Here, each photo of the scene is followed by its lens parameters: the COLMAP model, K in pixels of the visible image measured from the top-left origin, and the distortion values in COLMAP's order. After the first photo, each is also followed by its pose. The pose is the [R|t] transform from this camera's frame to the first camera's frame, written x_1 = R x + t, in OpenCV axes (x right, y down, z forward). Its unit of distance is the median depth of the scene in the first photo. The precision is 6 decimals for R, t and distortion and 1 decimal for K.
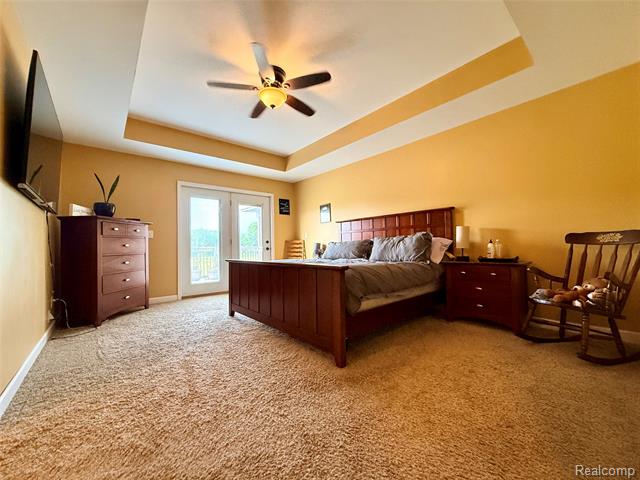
lens RADIAL K [[256.5, 0, 317.4], [0, 256.5, 241.0], [0, 0, 1]] dist [-0.001481, 0.000041]
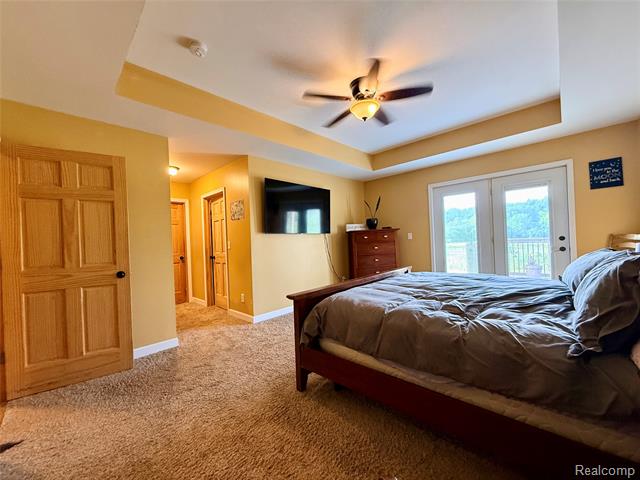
lens RADIAL K [[256.5, 0, 318.0], [0, 256.5, 240.5], [0, 0, 1]] dist [-0.001481, 0.000041]
pose [[0.104748, 0.002182, -0.994496, 0.417568], [0.061866, 0.998046, 0.008706, -0.038119], [0.992573, -0.062437, 0.104408, 0.374198]]
